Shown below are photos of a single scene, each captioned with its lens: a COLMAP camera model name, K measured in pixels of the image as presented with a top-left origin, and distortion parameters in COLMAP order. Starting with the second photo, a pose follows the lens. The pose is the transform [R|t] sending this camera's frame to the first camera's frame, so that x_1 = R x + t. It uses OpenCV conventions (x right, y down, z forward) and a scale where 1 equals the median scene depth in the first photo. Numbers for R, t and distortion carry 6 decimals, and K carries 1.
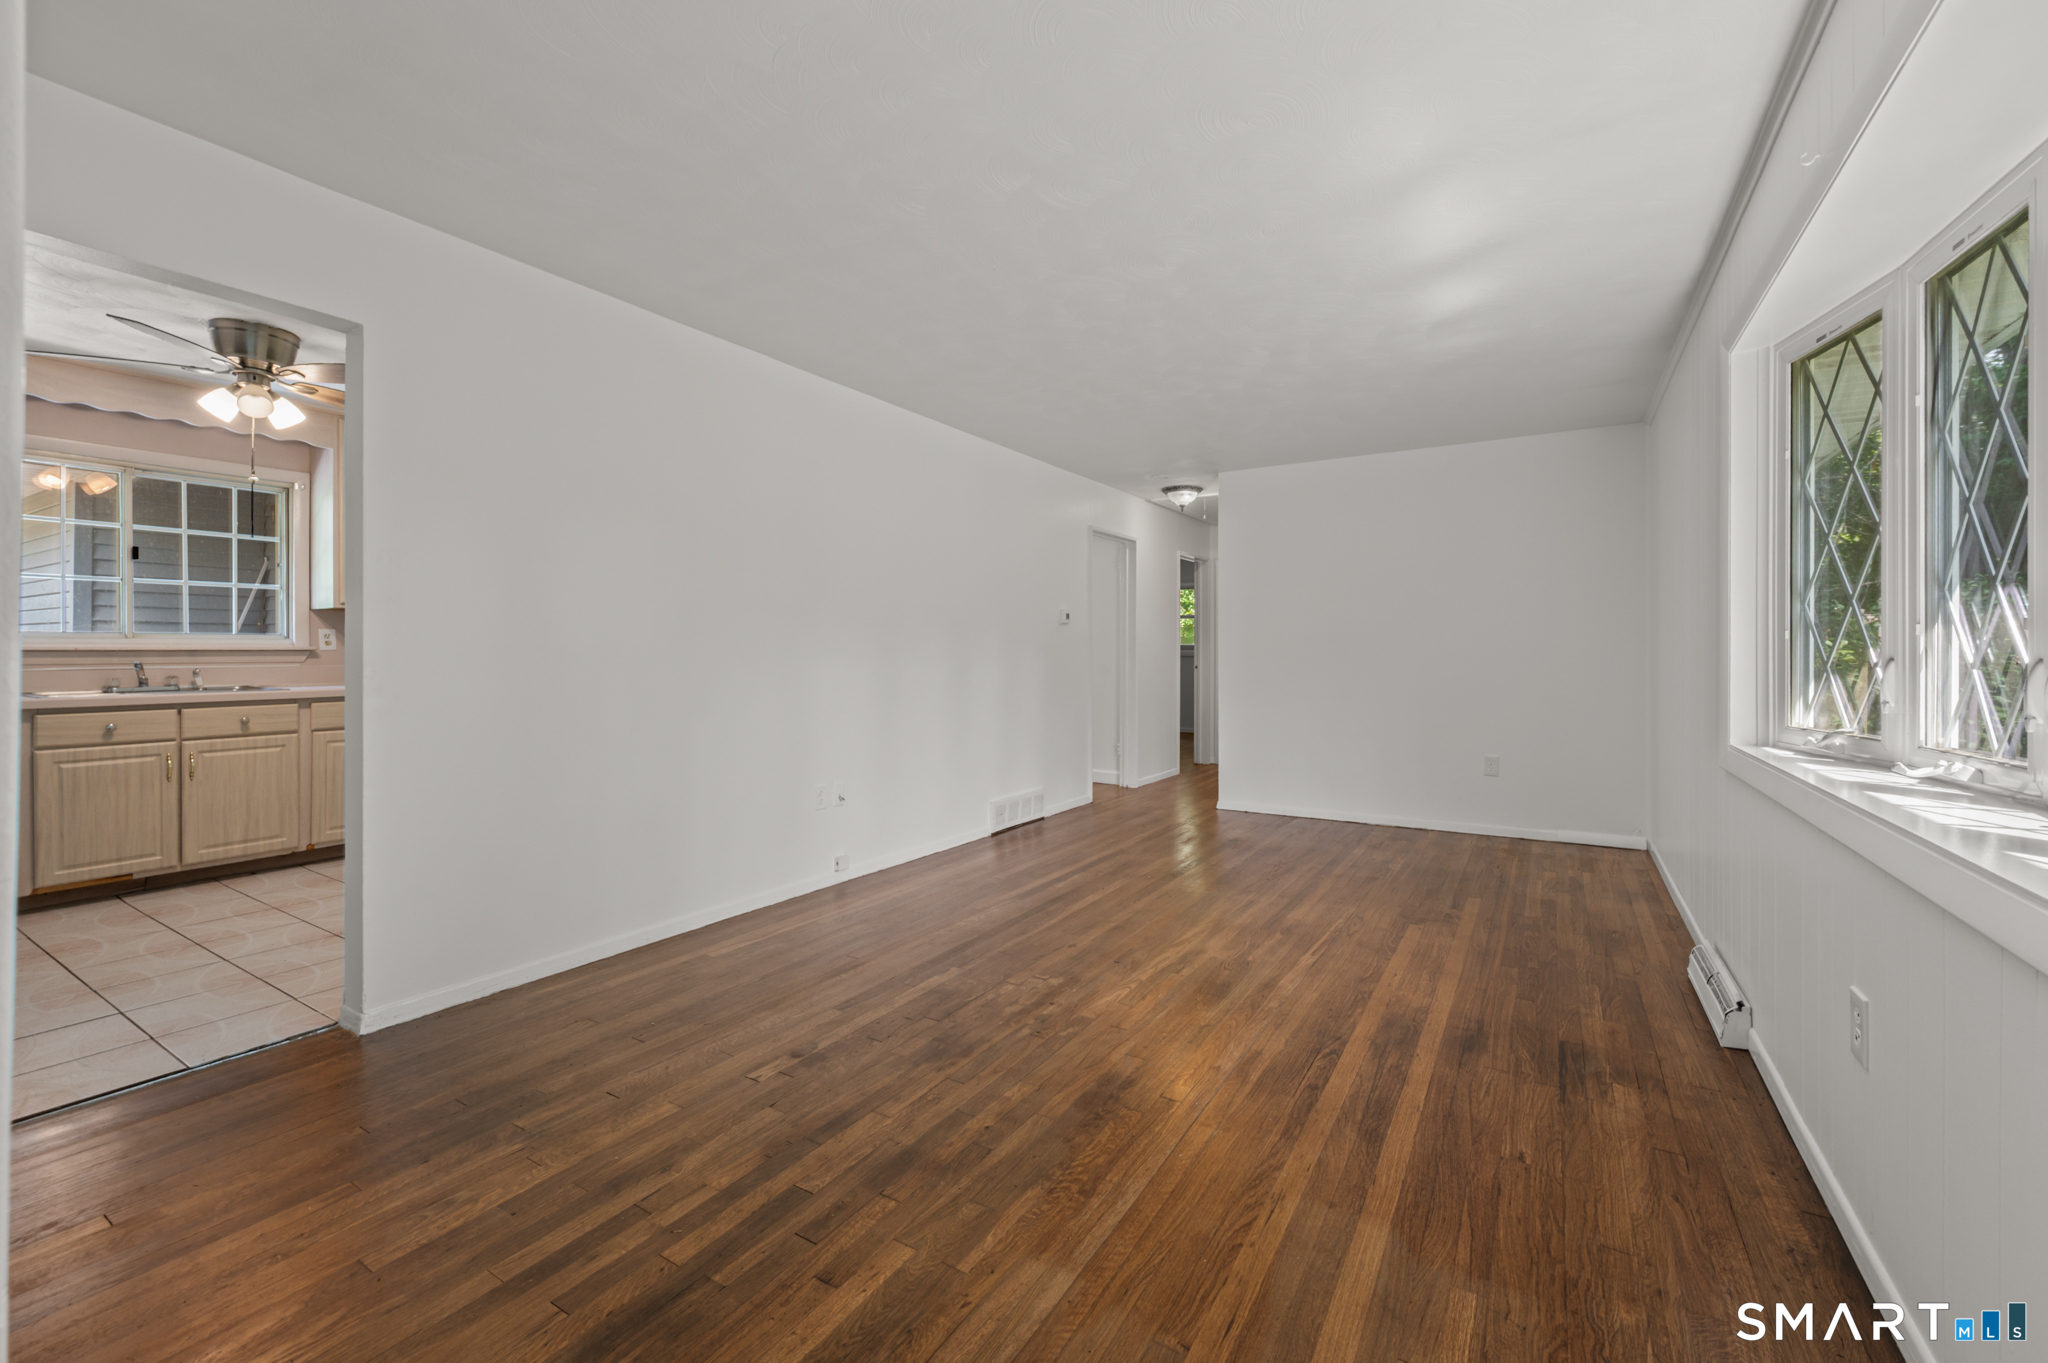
lens RADIAL K [[835.0, 0, 1031.1], [0, 835.0, 653.1], [0, 0, 1]] dist [0.000063, 0.000019]
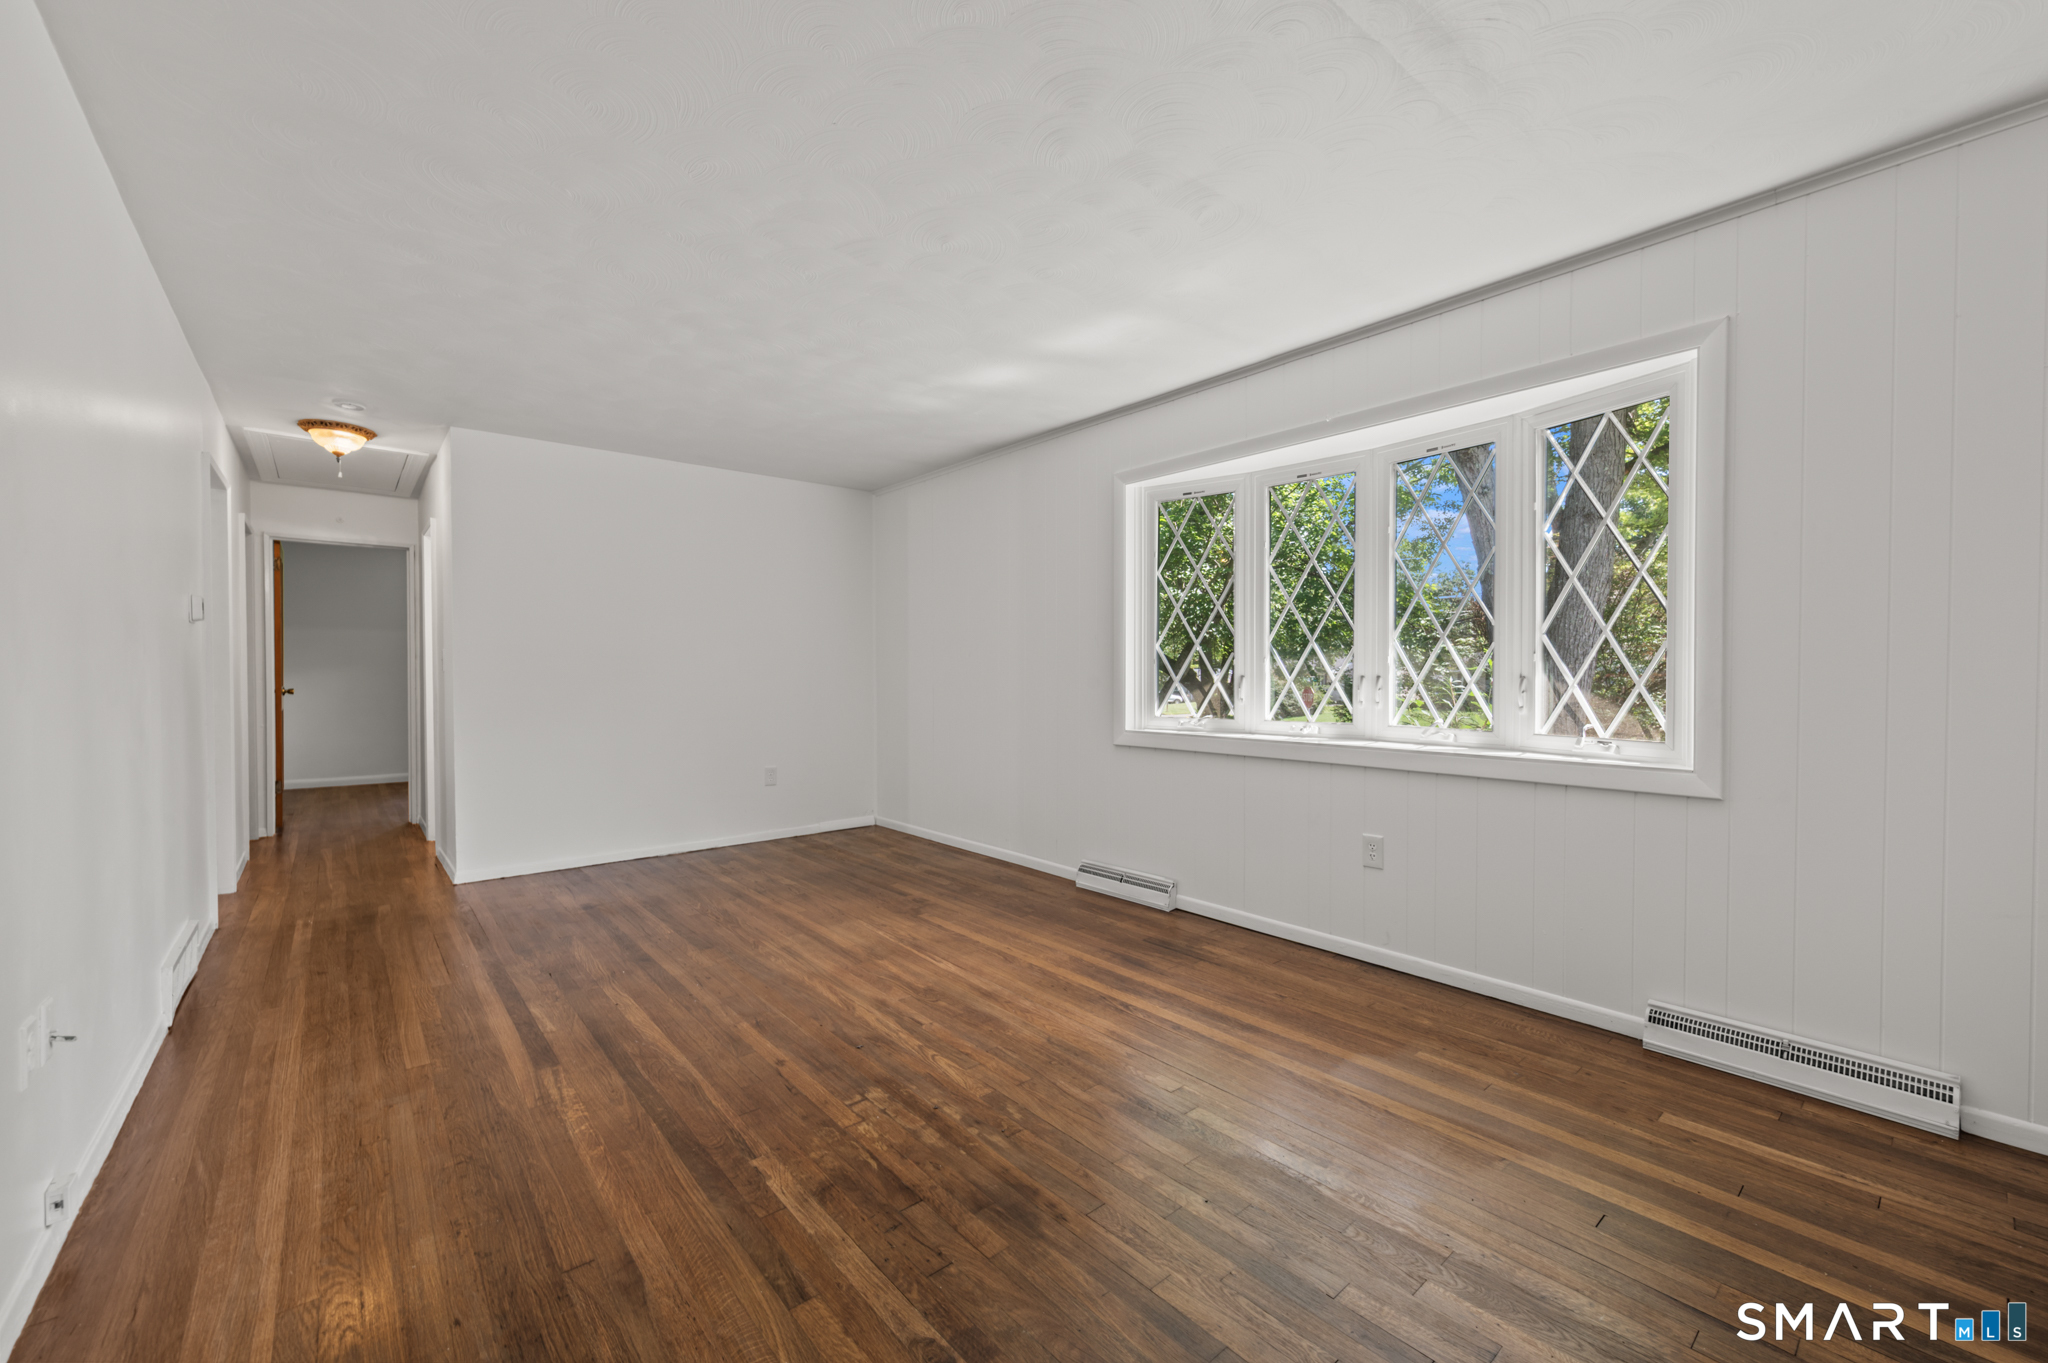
lens RADIAL K [[819.7, 0, 1036.4], [0, 819.7, 679.3], [0, 0, 1]] dist [0.001293, 0.000177]
pose [[0.309491, -0.010259, 0.950847, -0.661437], [0.000820, 0.999944, 0.010522, -0.002601], [-0.950902, -0.002477, 0.309482, 0.632404]]
